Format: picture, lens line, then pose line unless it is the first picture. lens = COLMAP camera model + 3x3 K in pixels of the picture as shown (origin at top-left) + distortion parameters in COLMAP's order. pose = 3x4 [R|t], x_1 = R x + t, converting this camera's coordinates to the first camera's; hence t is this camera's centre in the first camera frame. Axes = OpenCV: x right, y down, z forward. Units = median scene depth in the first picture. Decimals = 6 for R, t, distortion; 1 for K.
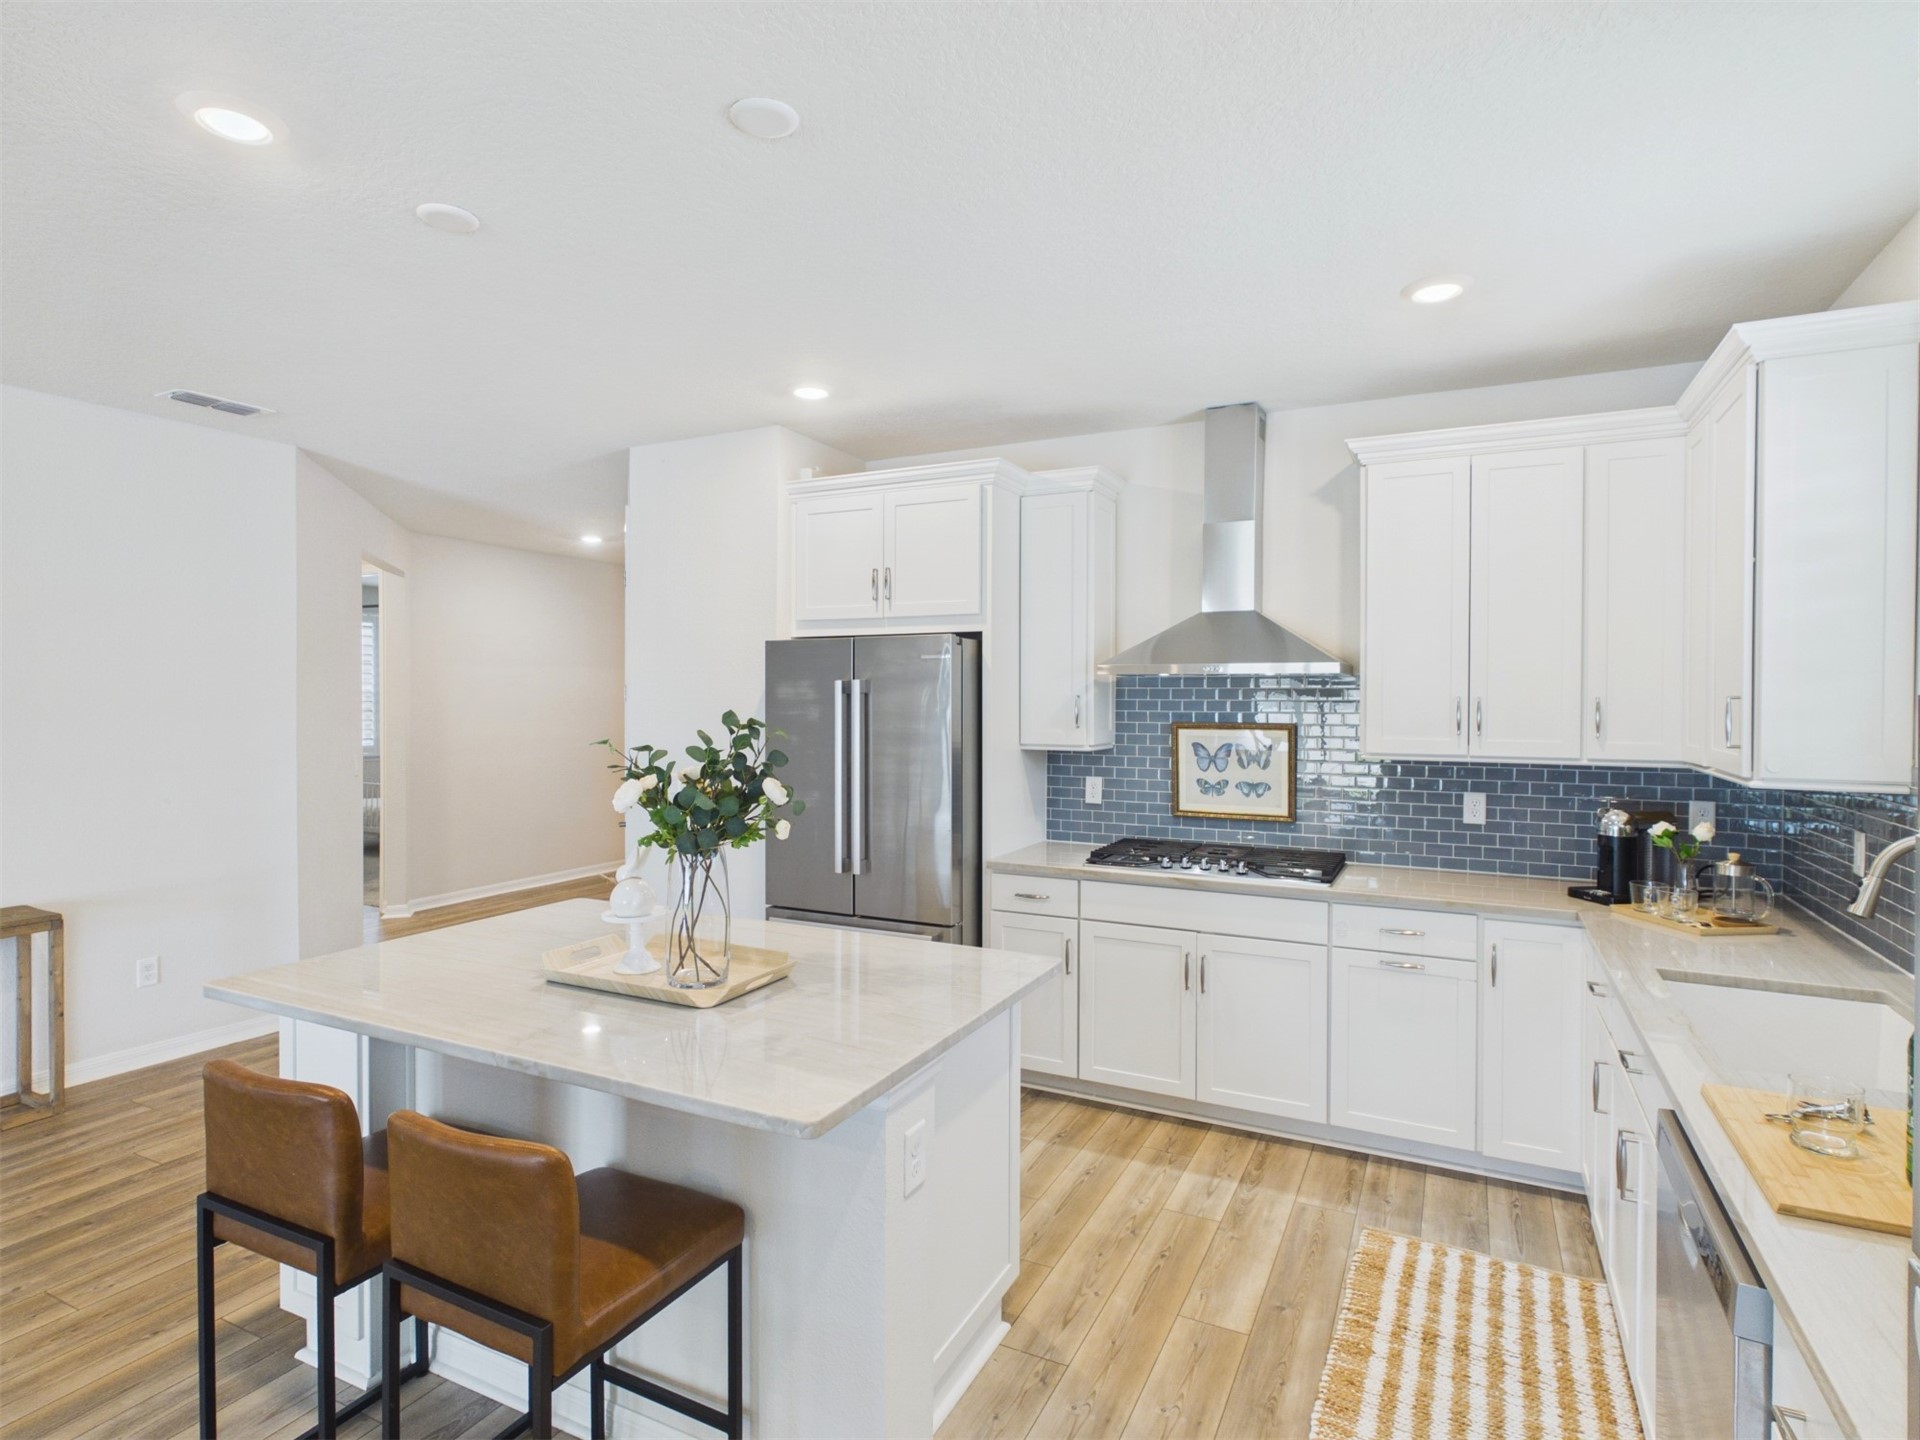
lens RADIAL K [[975.0, 0, 958.3], [0, 975.0, 711.7], [0, 0, 1]] dist [-0.006508, -0.000346]
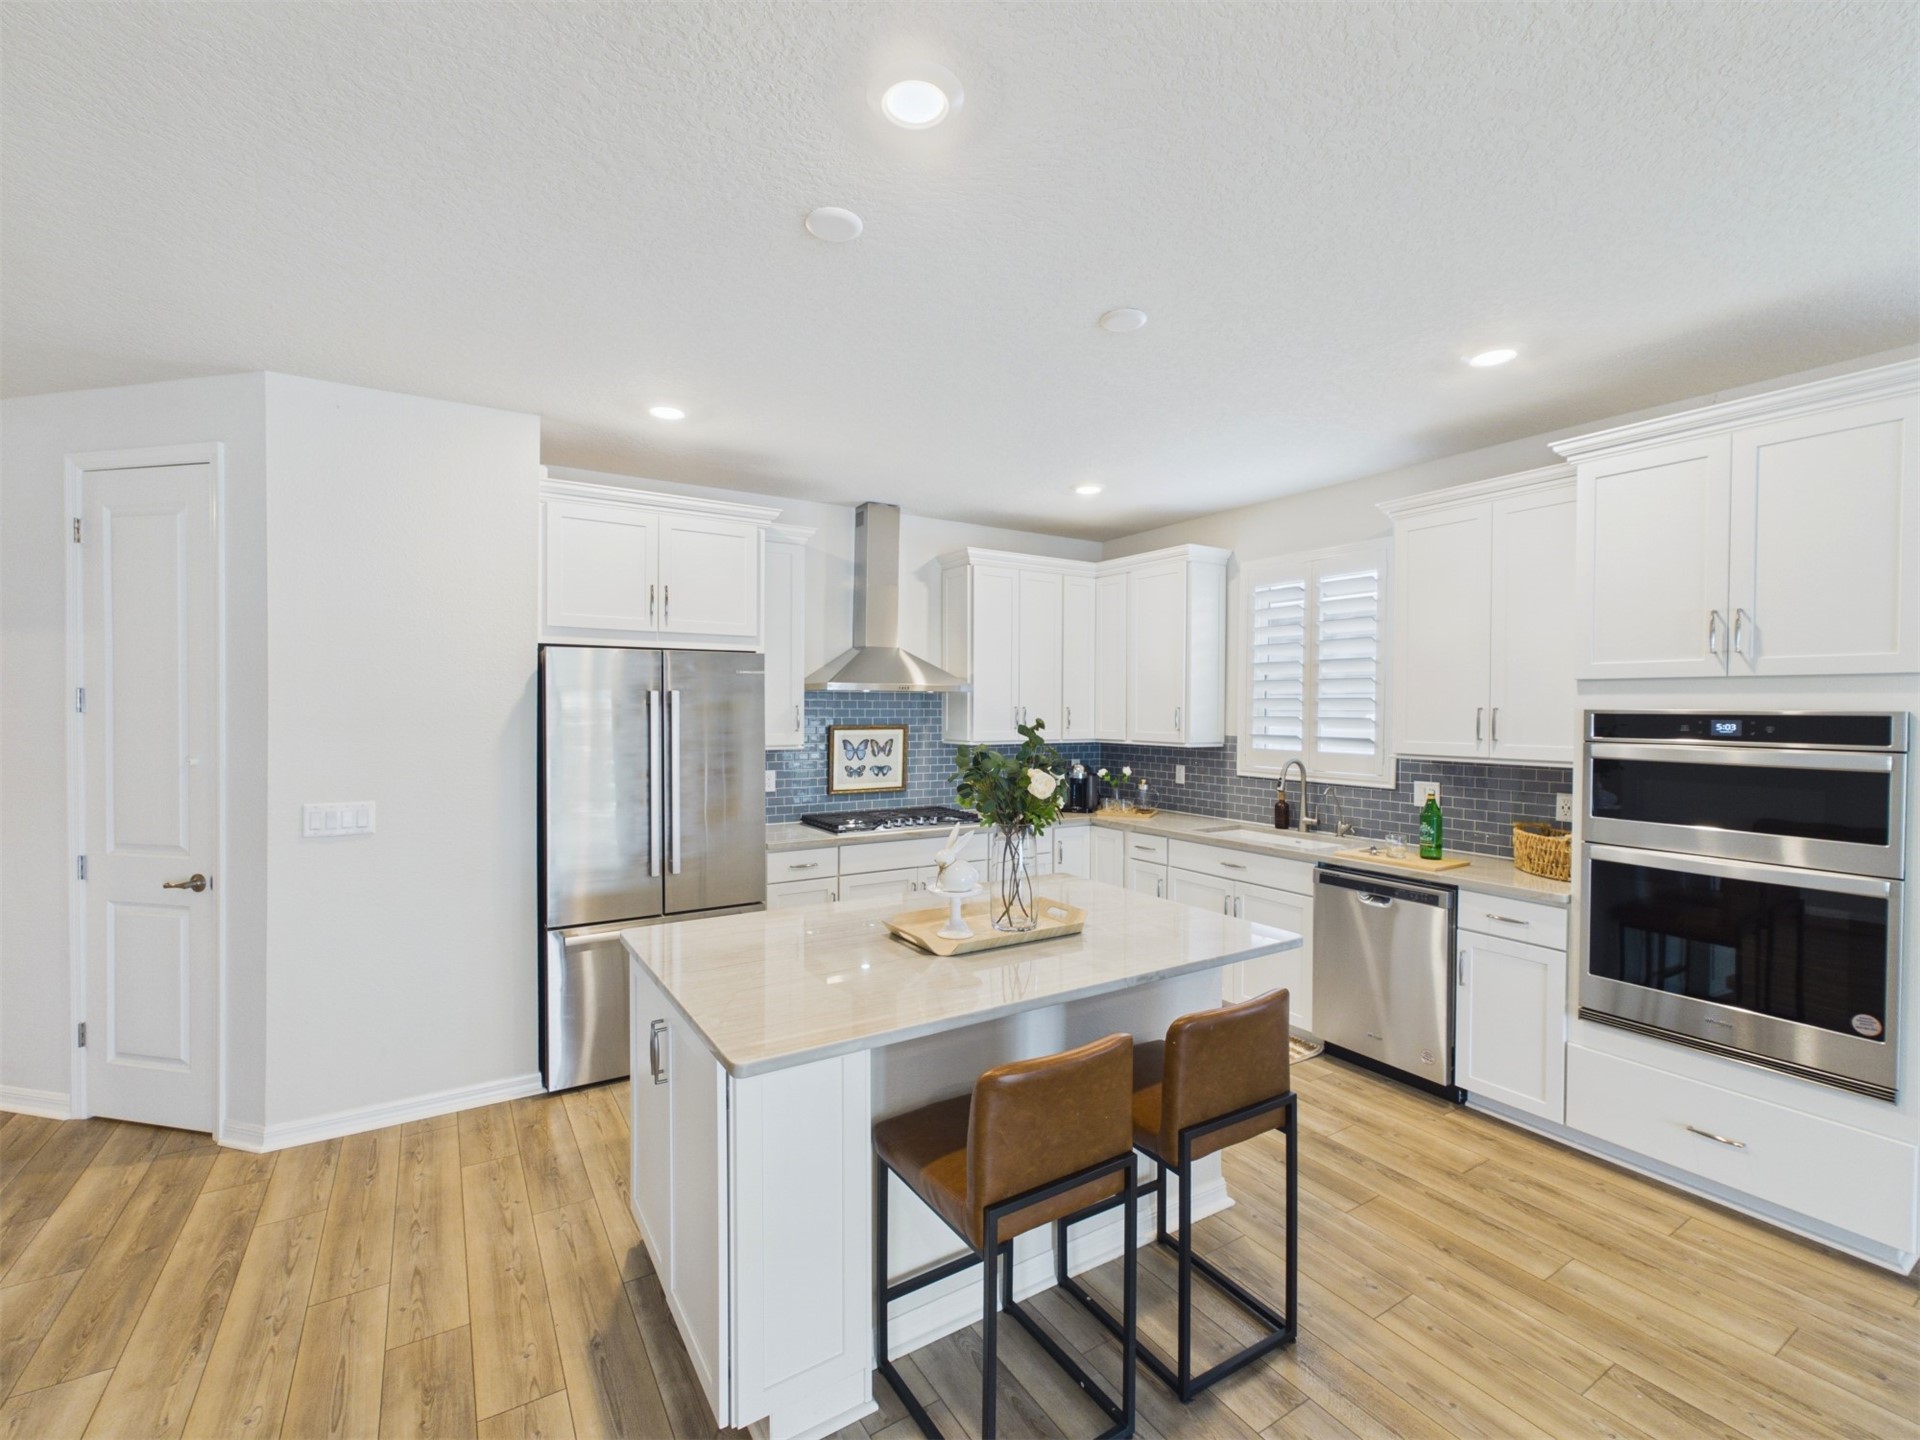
lens RADIAL K [[845.4, 0, 962.7], [0, 845.4, 720.3], [0, 0, 1]] dist [-0.004734, -0.000327]
pose [[0.523261, -0.016965, 0.852004, -0.707182], [0.008838, 0.999856, 0.014482, -0.011836], [-0.852127, -0.000048, 0.523335, 0.244022]]
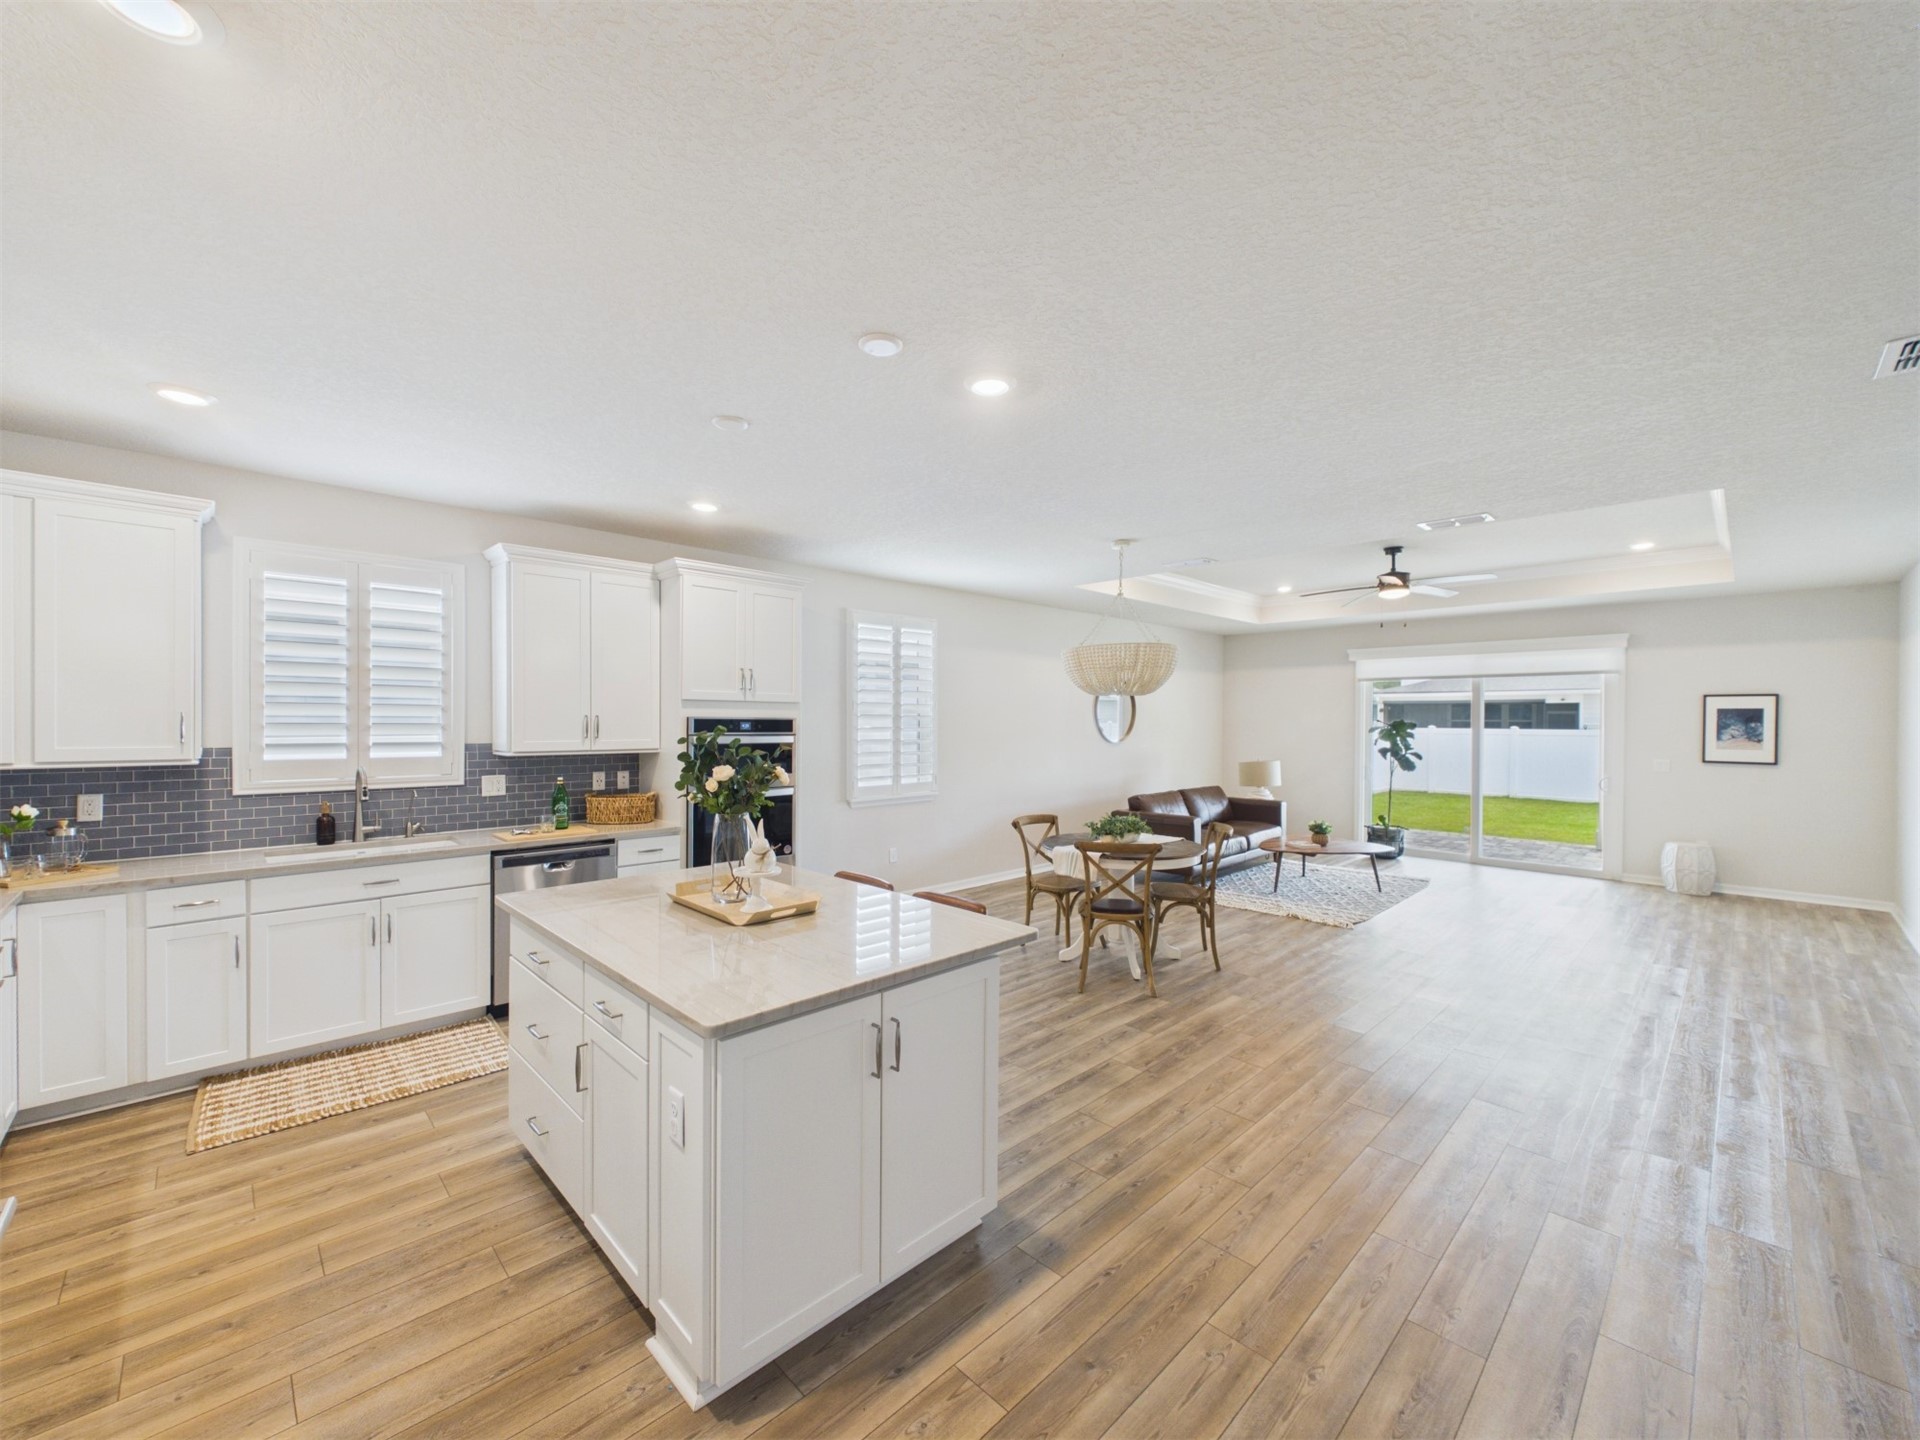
lens RADIAL K [[769.8, 0, 960.8], [0, 769.8, 720.1], [0, 0, 1]] dist [0.001754, 0.000090]
pose [[-0.945380, -0.012109, 0.325745, -0.569298], [-0.008679, 0.999891, 0.011981, -0.018886], [-0.325855, 0.008500, -0.945382, 1.143401]]
